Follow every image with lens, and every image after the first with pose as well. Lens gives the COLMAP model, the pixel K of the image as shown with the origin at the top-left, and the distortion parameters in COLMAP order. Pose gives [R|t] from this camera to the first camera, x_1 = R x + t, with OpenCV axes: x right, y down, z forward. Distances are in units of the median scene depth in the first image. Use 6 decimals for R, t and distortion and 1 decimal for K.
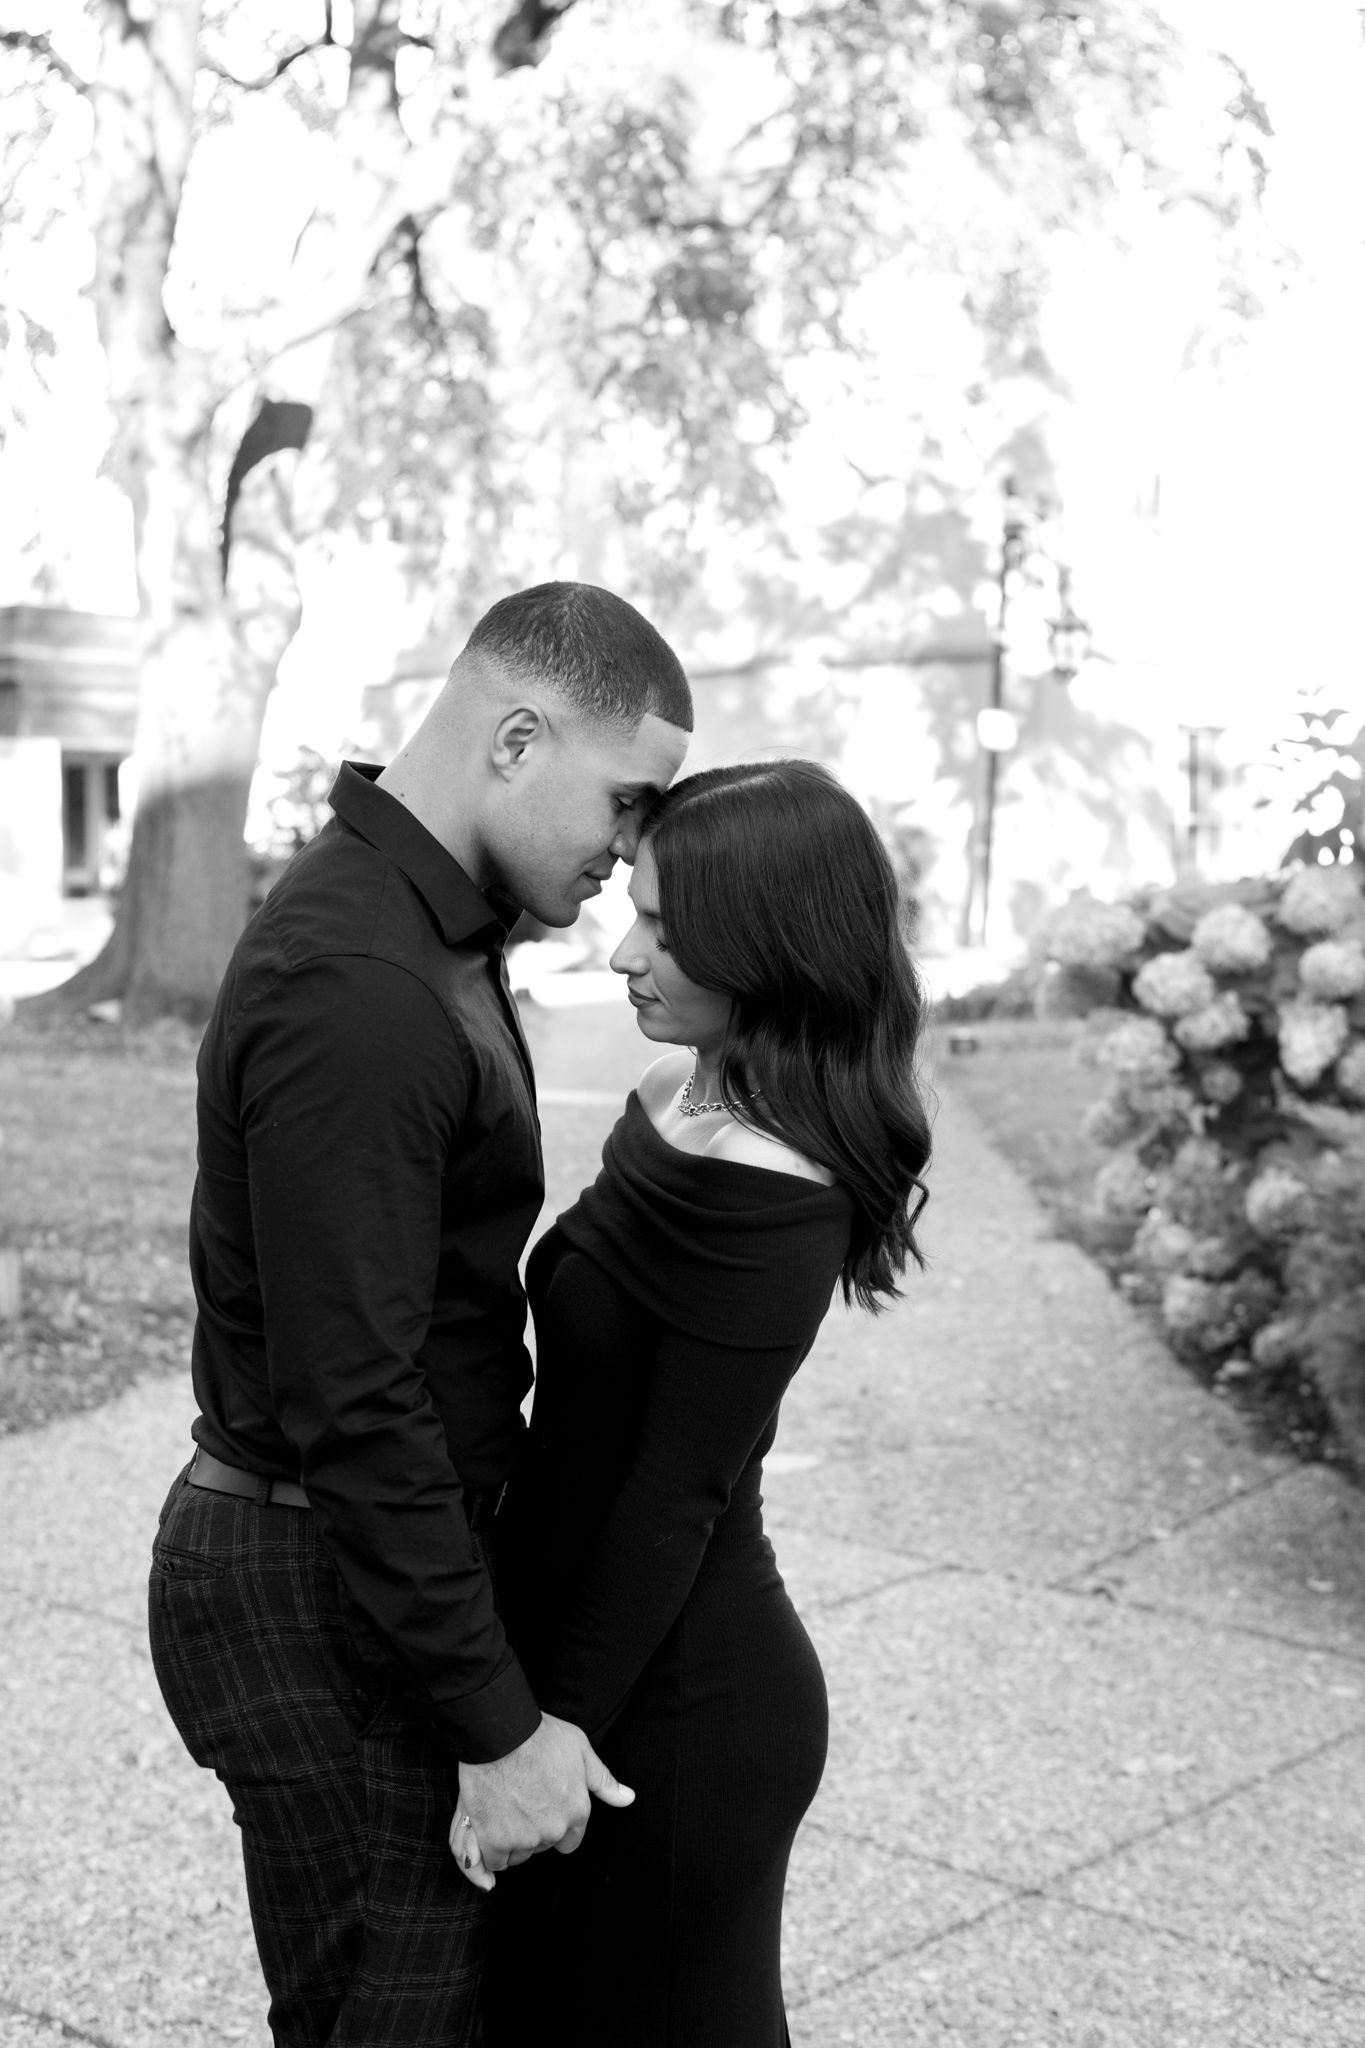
lens RADIAL K [[2771.0, 0, 673.8], [0, 2771.0, 1014.3], [0, 0, 1]] dist [-0.012658, 0.000000]
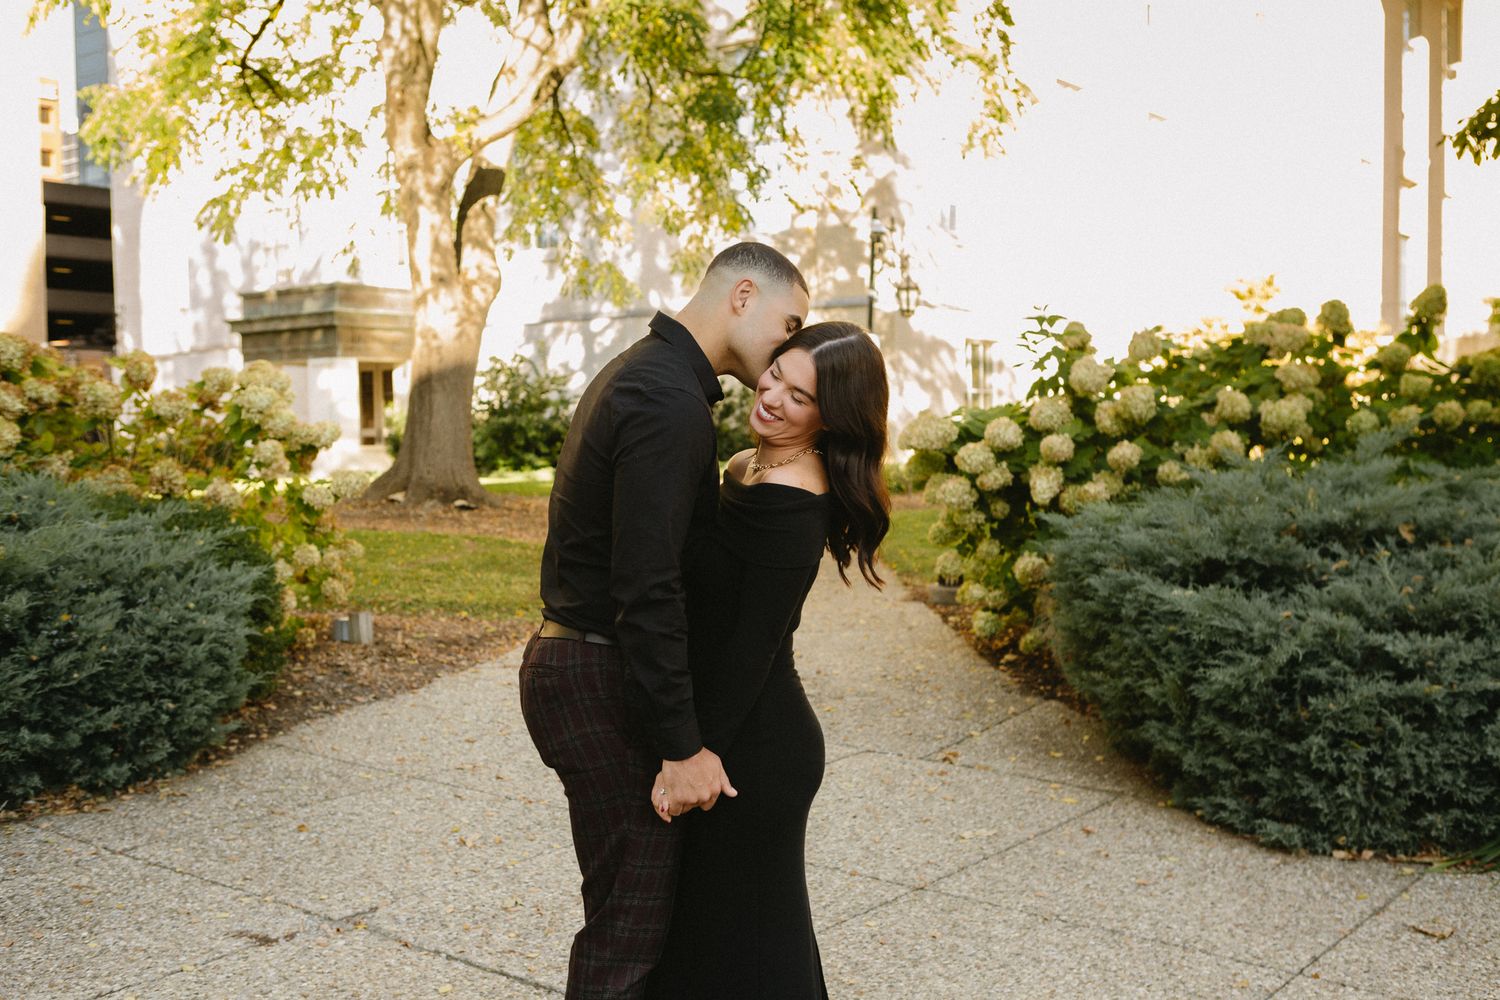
lens RADIAL K [[1530.7, 0, 751.0], [0, 1530.7, 491.9], [0, 0, 1]] dist [-0.042463, 0.000000]
pose [[0.999060, -0.016318, 0.040153, -0.018789], [0.016791, 0.999793, -0.011475, 0.021945], [-0.039958, 0.012138, 0.999128, -0.061733]]
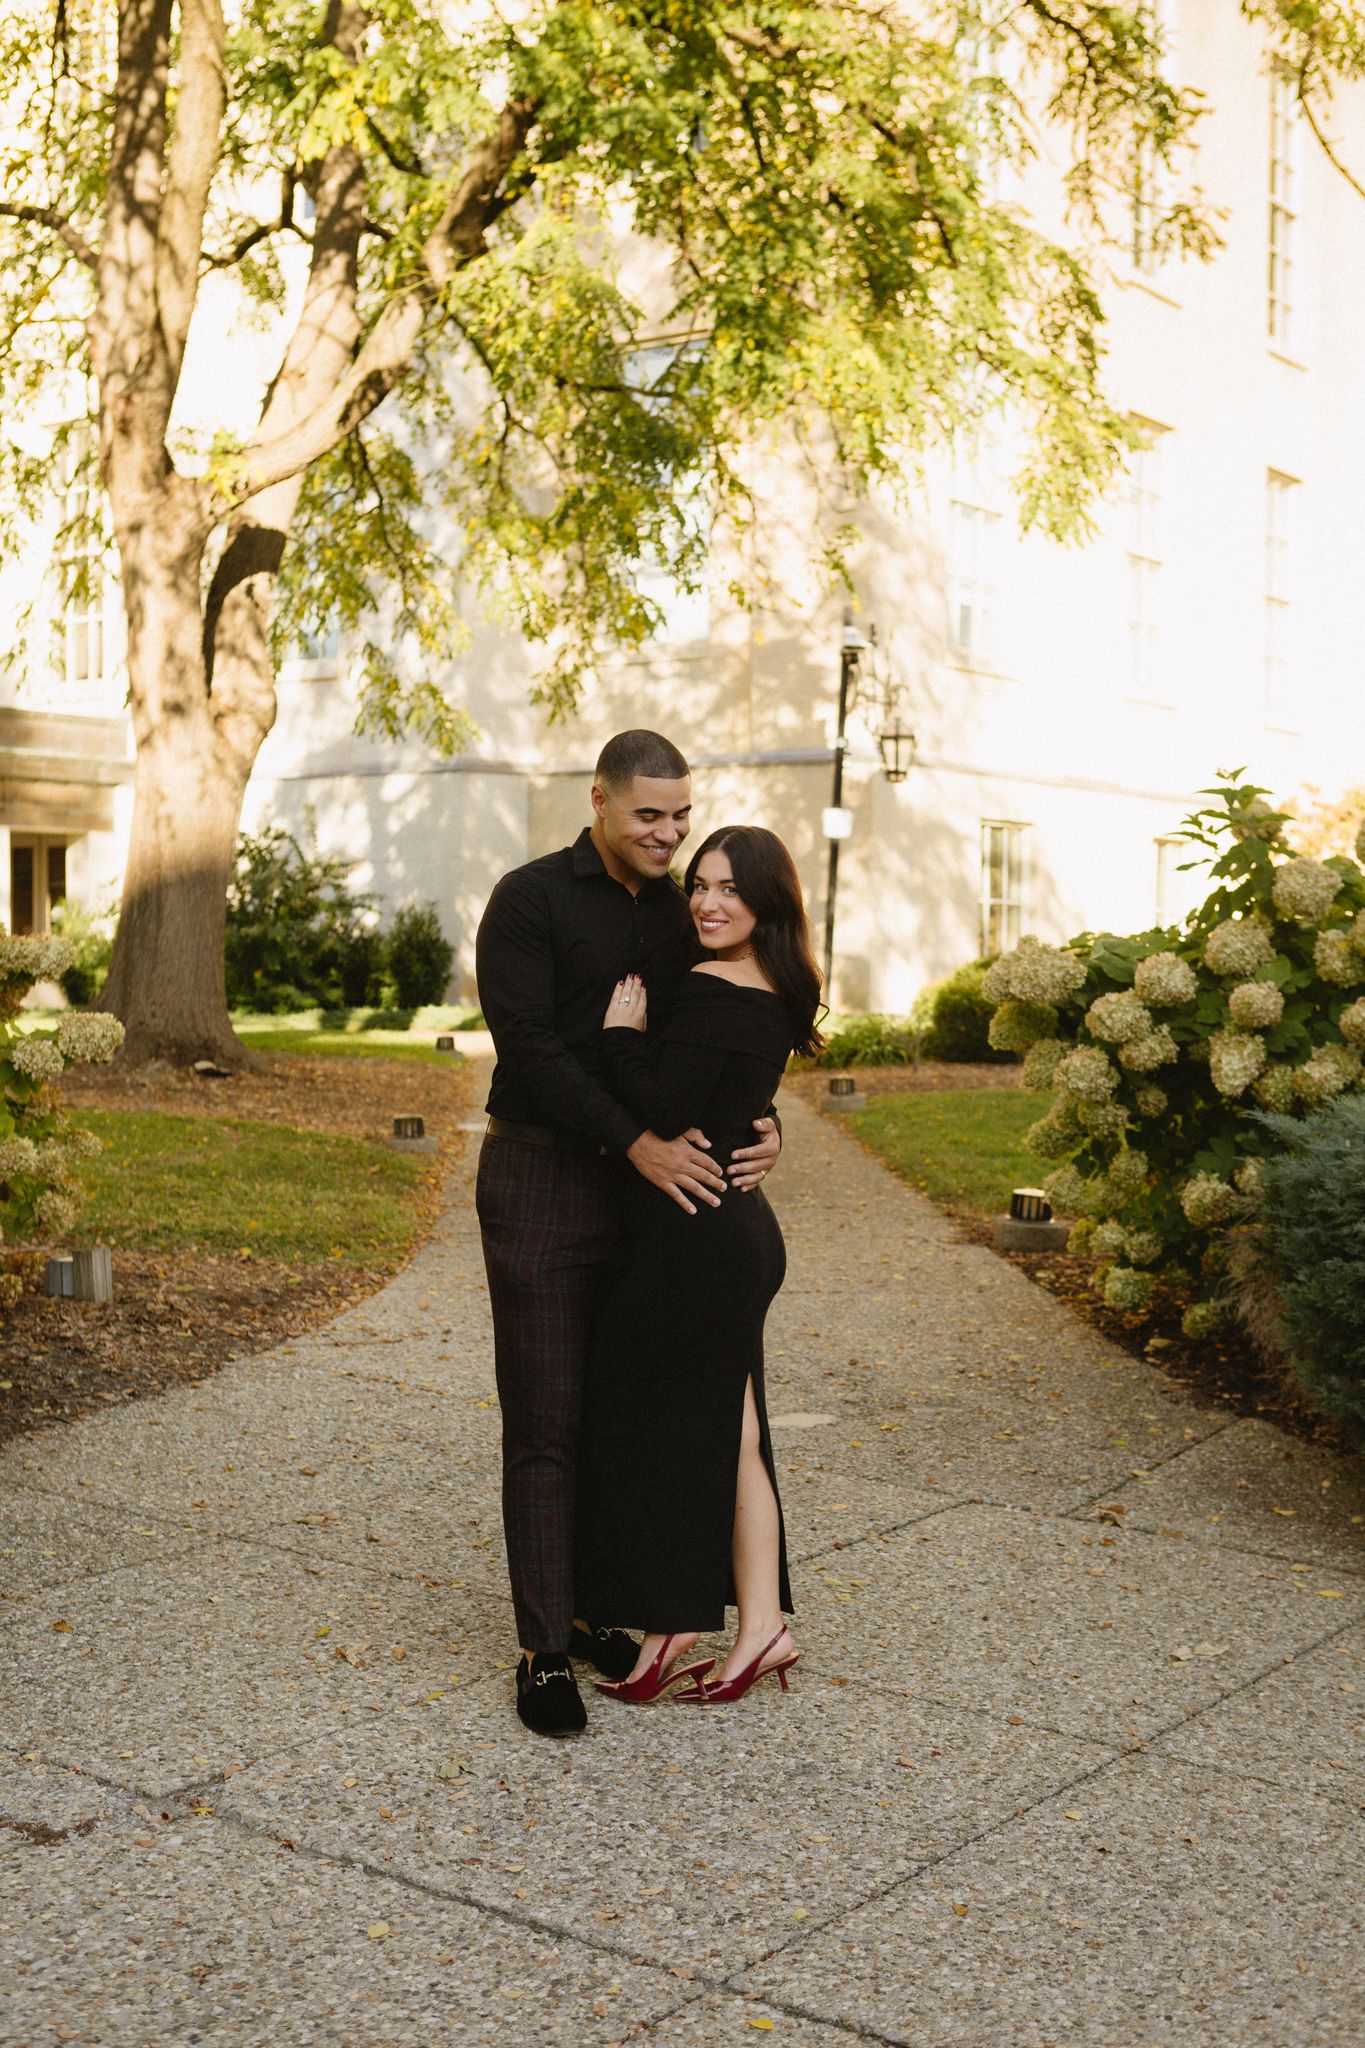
lens RADIAL K [[2404.9, 0, 644.8], [0, 2404.9, 1013.6], [0, 0, 1]] dist [-0.035768, 0.000000]
pose [[0.998075, 0.005150, 0.061796, -0.082895], [-0.003510, 0.999639, -0.026623, 0.015293], [-0.061911, 0.026355, 0.997734, -0.015335]]
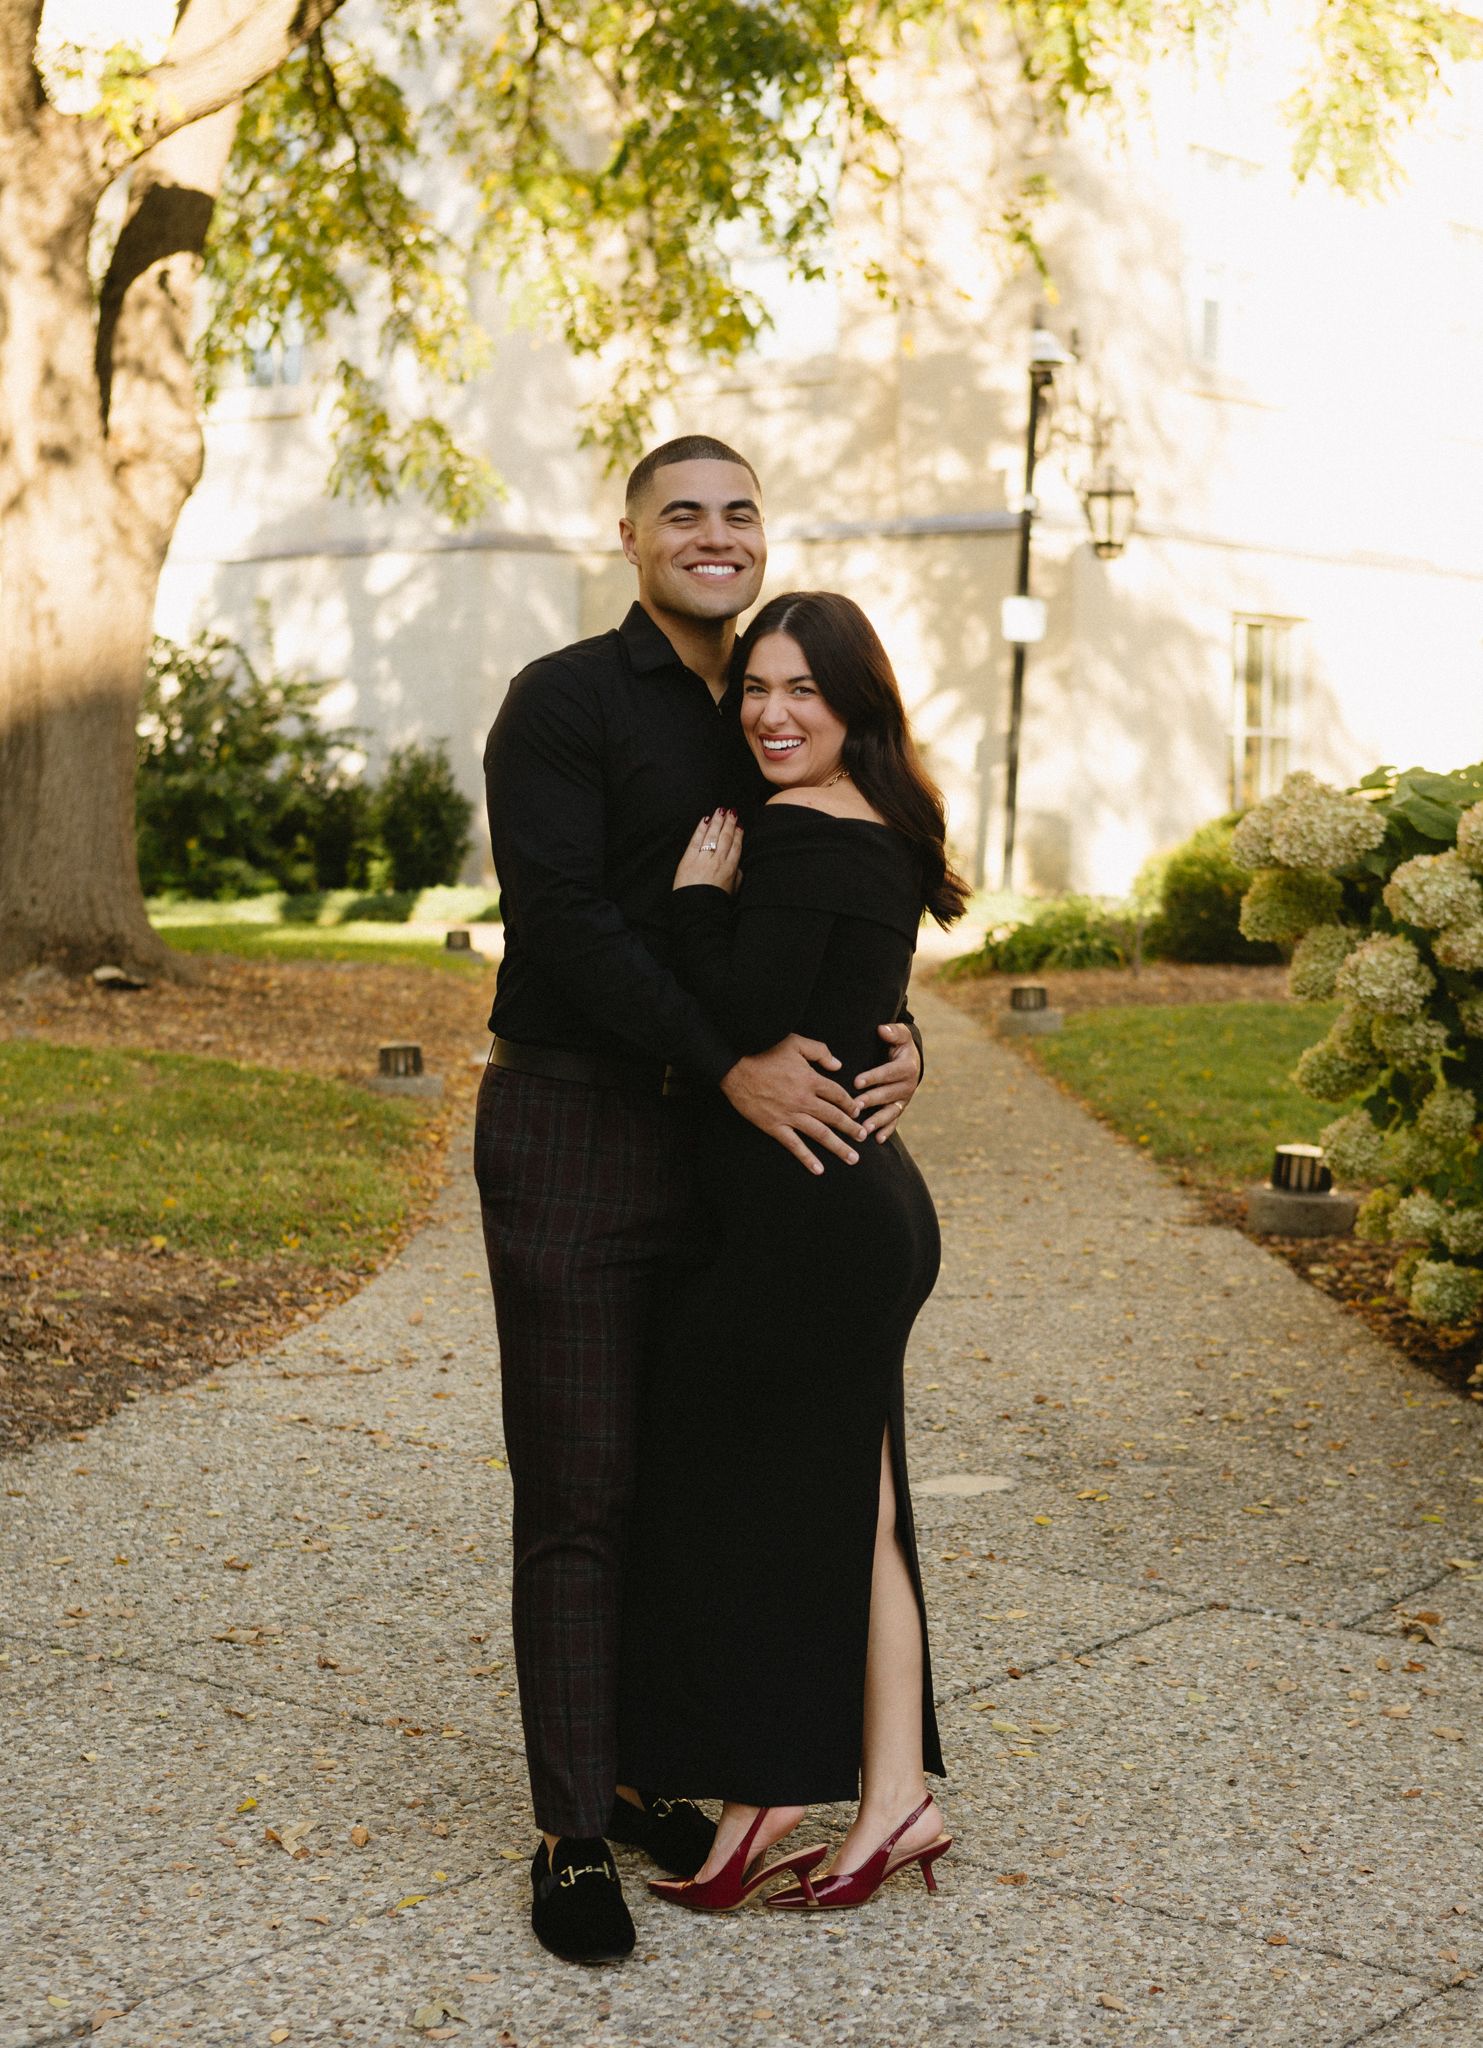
lens RADIAL K [[3406.9, 0, 694.2], [0, 3406.9, 1096.9], [0, 0, 1]] dist [-0.007105, 0.000000]
pose [[0.999008, -0.003238, 0.044409, -0.074581], [0.001855, 0.999513, 0.031160, 0.017058], [-0.044489, -0.031046, 0.998527, 0.021212]]
